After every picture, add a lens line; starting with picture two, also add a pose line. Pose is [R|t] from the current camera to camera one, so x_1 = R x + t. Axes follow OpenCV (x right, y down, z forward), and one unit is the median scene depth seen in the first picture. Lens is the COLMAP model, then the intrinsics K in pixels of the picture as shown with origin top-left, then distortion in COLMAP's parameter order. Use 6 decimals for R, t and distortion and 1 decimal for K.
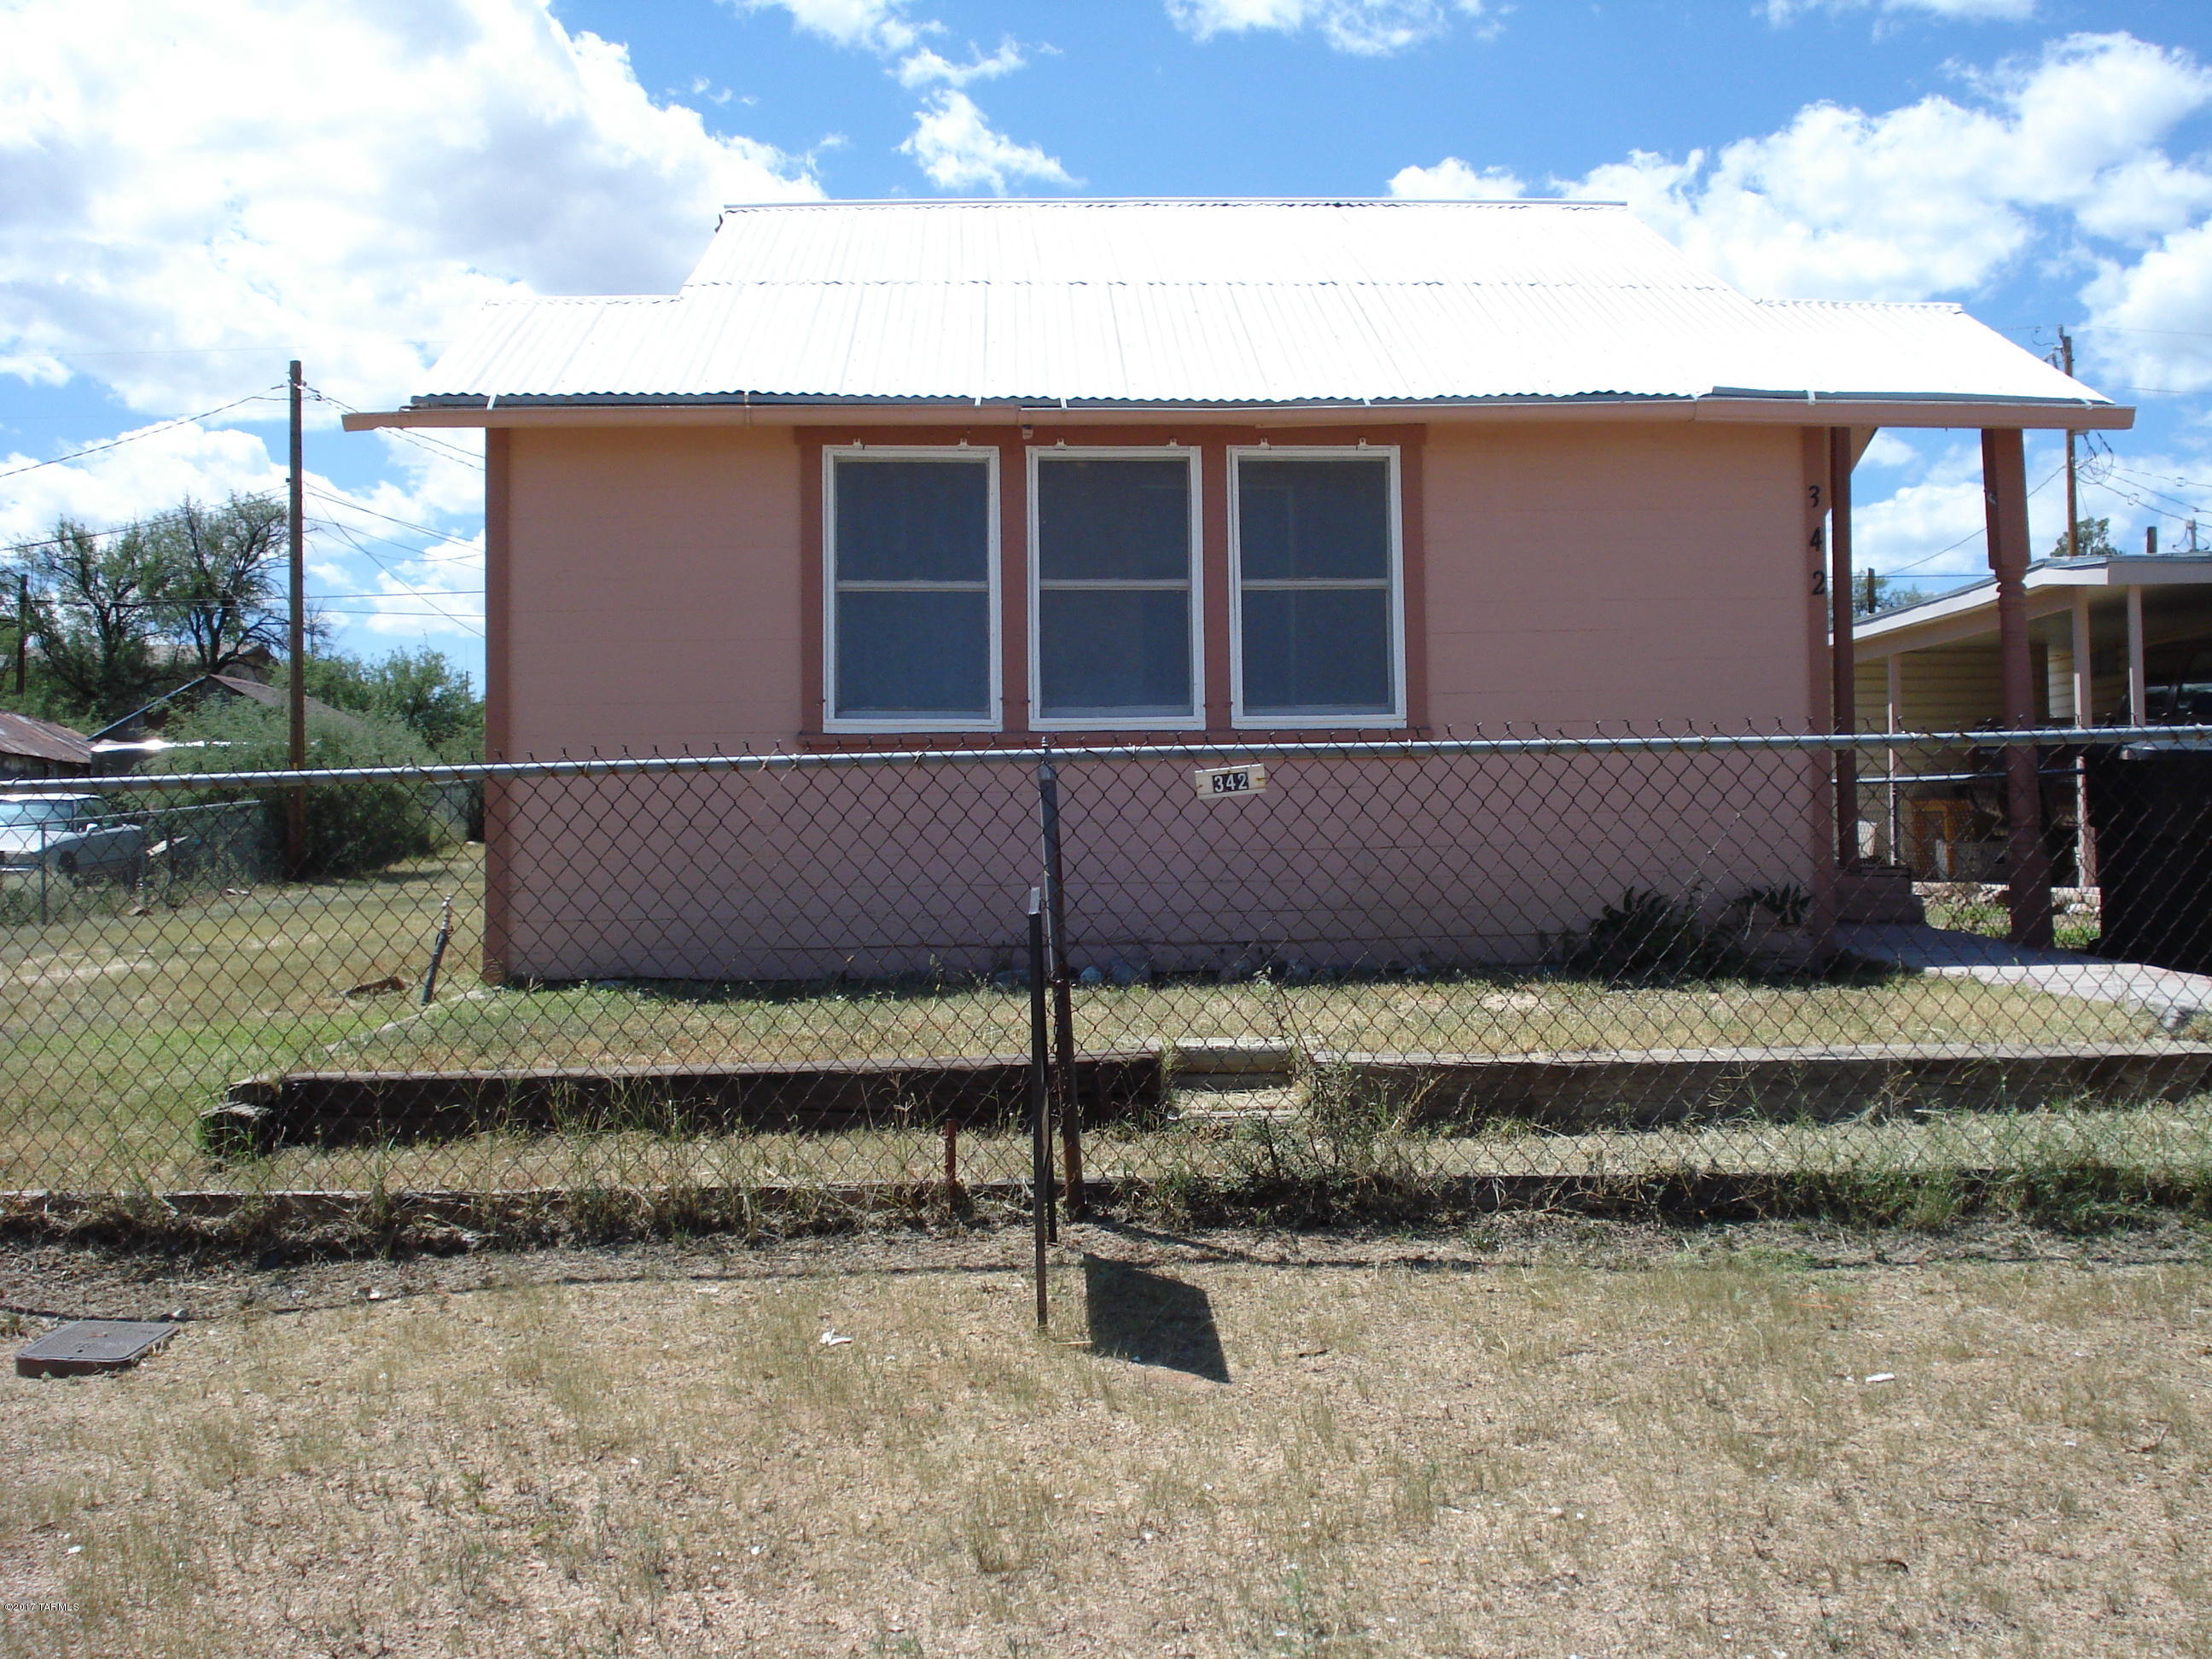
lens RADIAL K [[2459.8, 0, 982.5], [0, 2459.8, 821.5], [0, 0, 1]] dist [-0.037913, -0.177406]
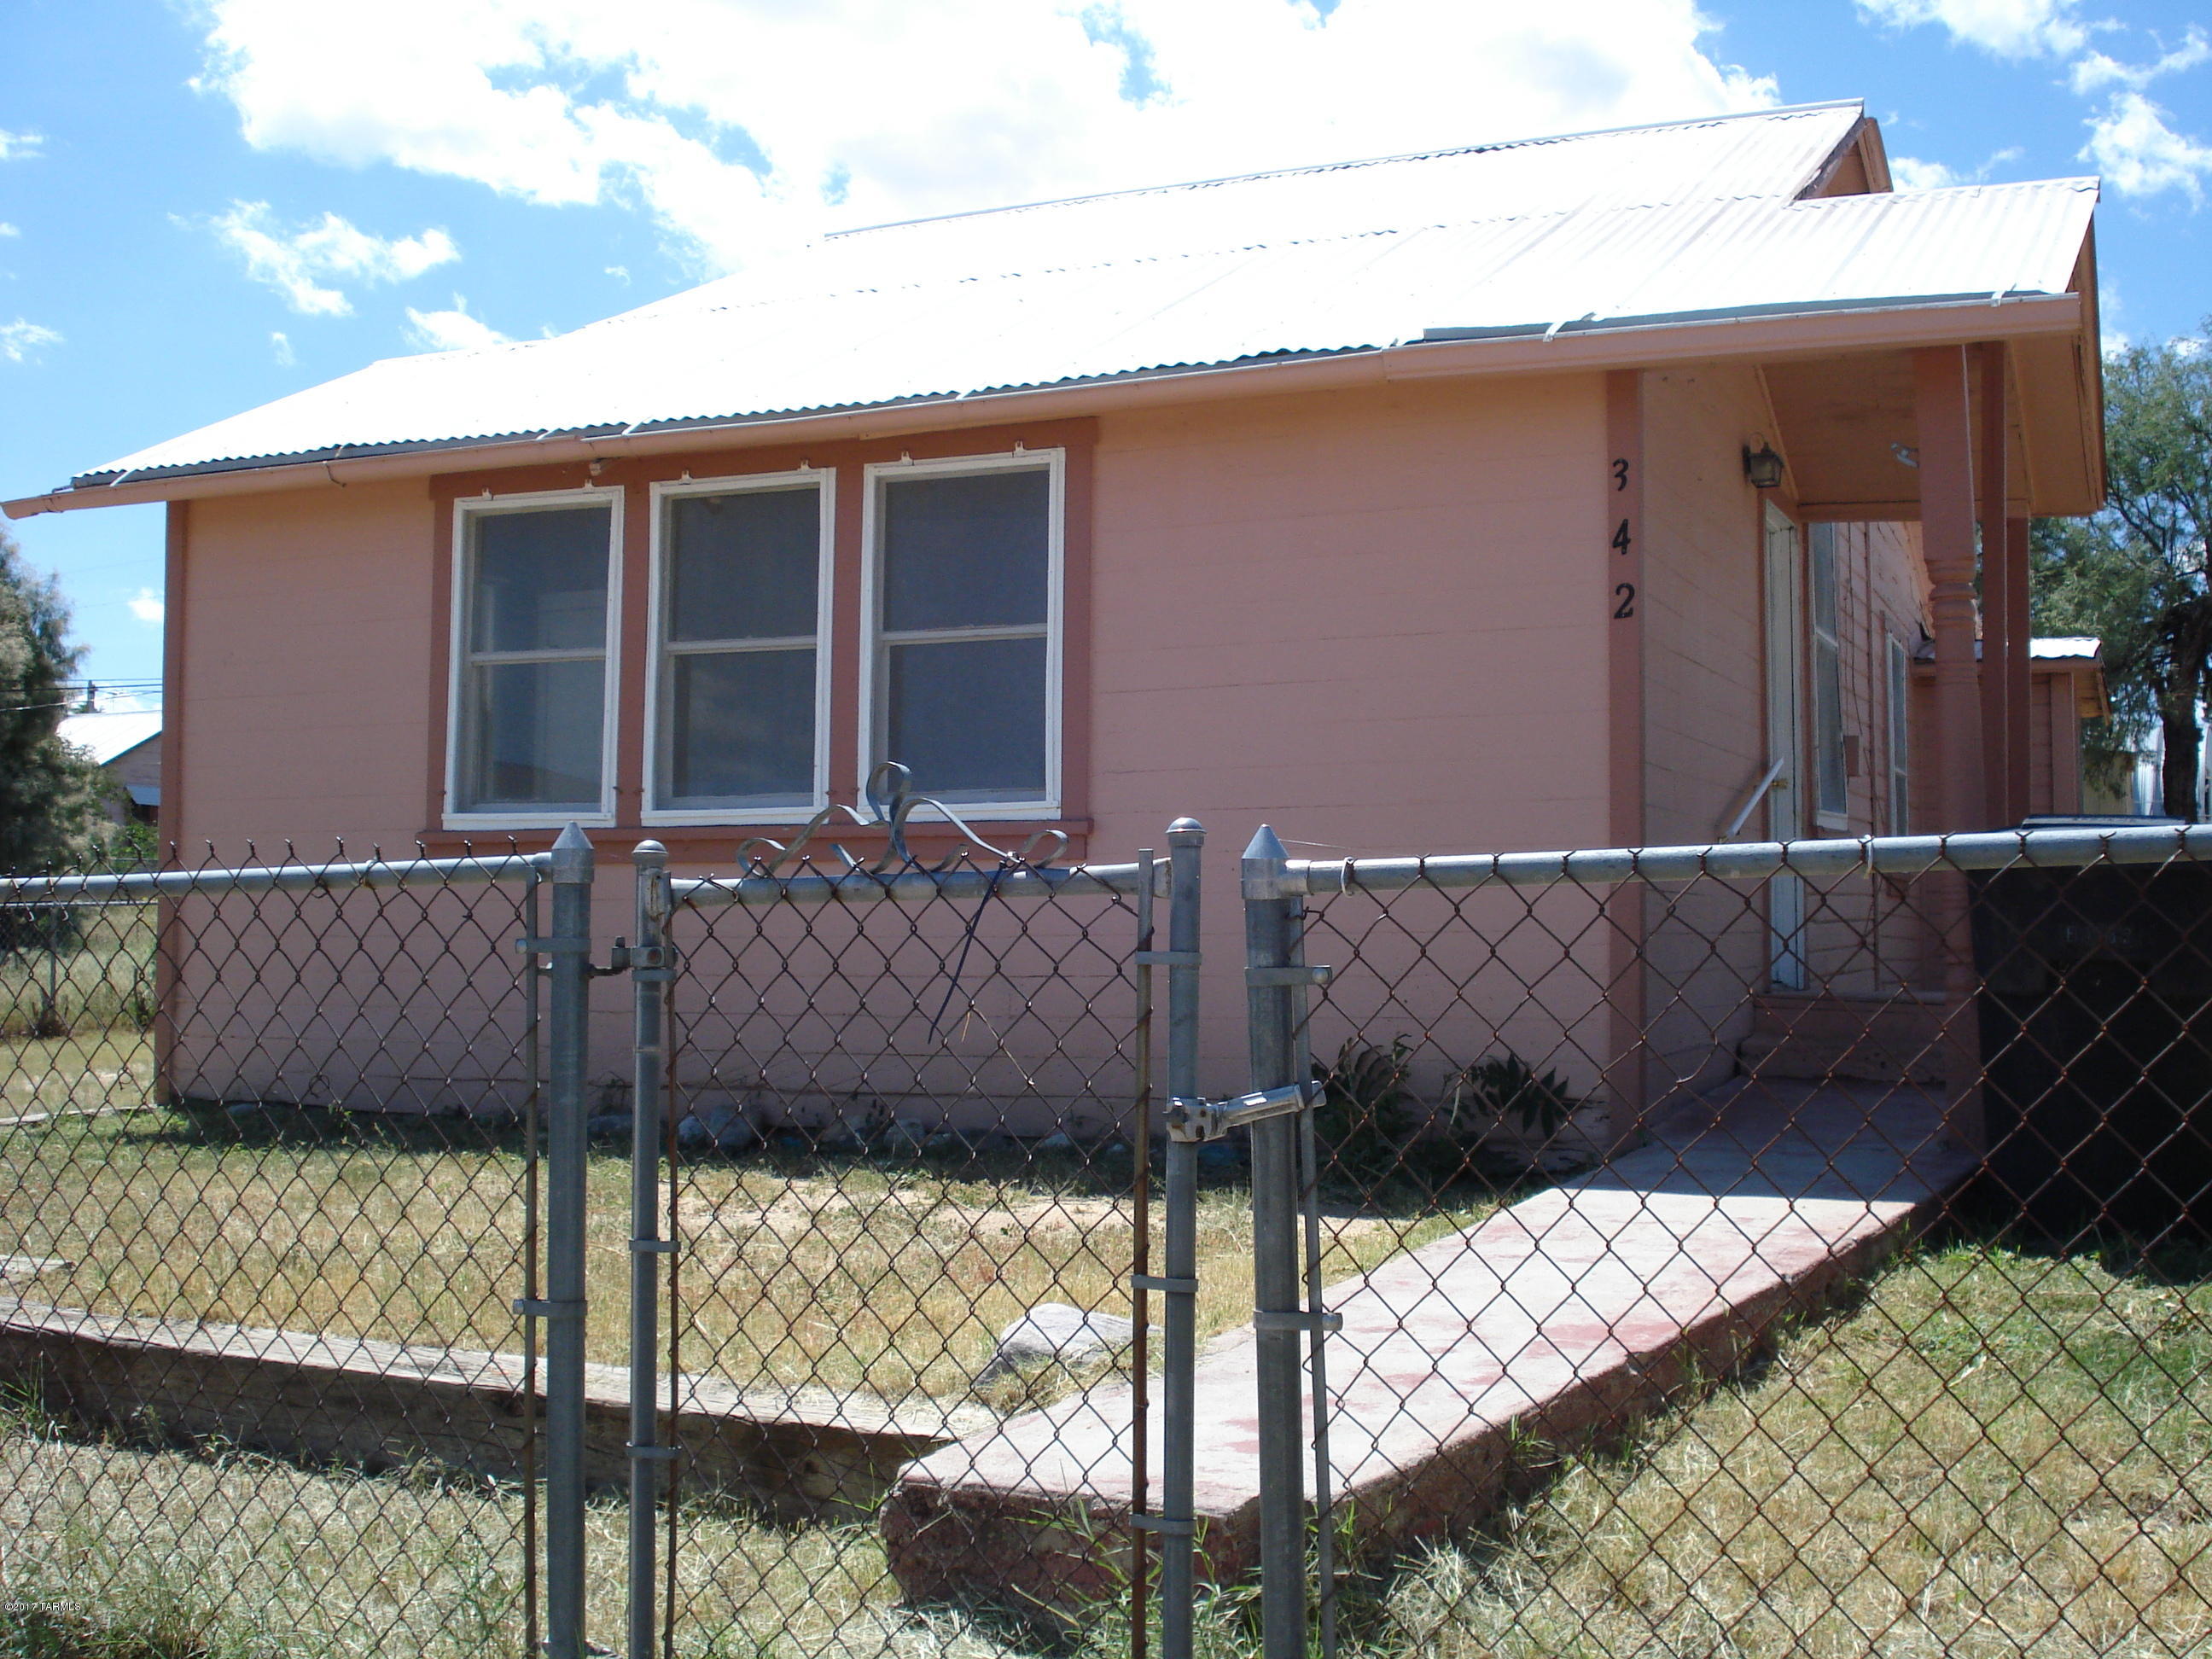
lens RADIAL K [[2459.8, 0, 982.5], [0, 2459.8, 821.5], [0, 0, 1]] dist [-0.037913, -0.177406]
pose [[0.893118, -0.005993, -0.449783, 0.490882], [-0.004399, 0.999747, -0.022056, -0.020642], [0.449801, 0.021677, 0.892866, 0.312491]]
